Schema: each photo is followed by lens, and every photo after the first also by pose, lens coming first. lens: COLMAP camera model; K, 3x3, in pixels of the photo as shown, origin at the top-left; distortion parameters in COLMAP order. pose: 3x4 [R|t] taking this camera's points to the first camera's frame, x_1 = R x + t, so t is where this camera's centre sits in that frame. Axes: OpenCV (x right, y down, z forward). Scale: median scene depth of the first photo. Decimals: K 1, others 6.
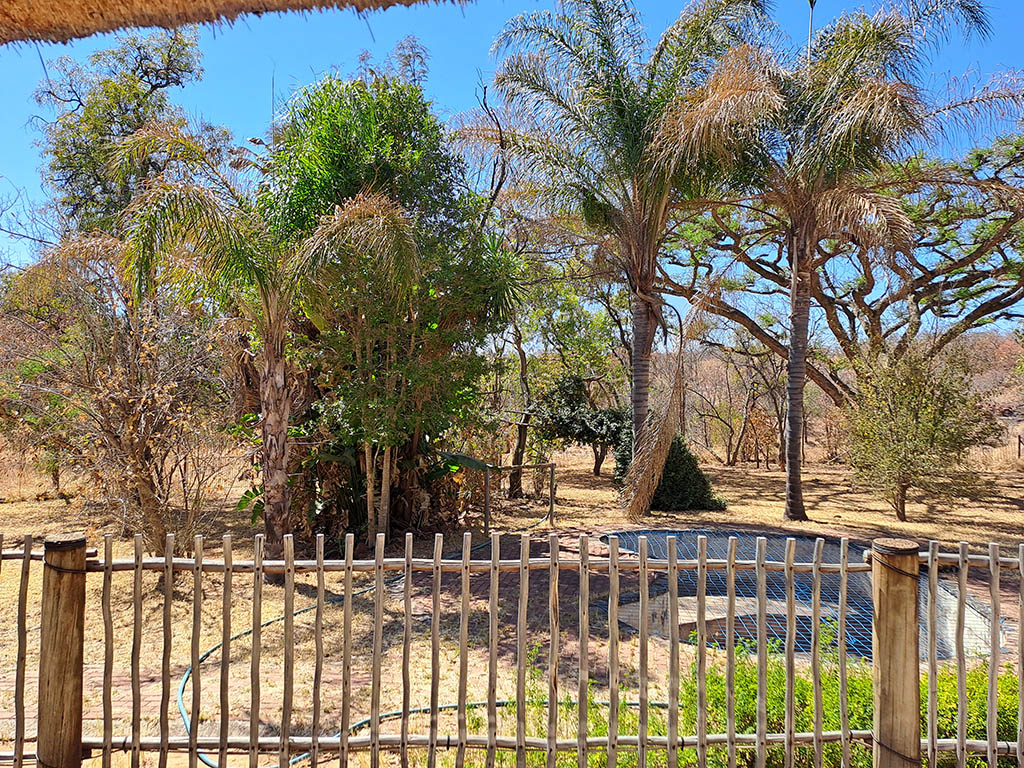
lens RADIAL K [[765.9, 0, 512.9], [0, 765.9, 385.3], [0, 0, 1]] dist [0.051895, -0.048566]
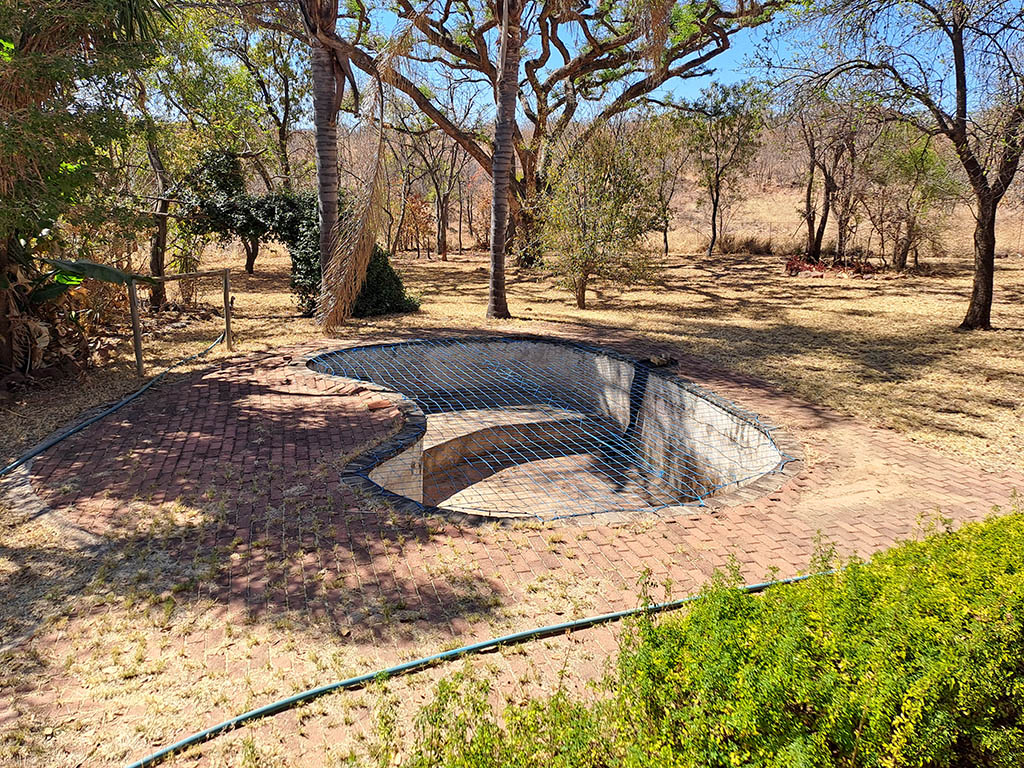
lens RADIAL K [[765.9, 0, 487.7], [0, 765.9, 370.7], [0, 0, 1]] dist [0.051895, -0.048566]
pose [[0.900737, -0.096840, 0.423432, -0.034626], [-0.014193, 0.967748, 0.251518, 0.004277], [-0.434133, -0.232562, 0.870312, 0.167346]]
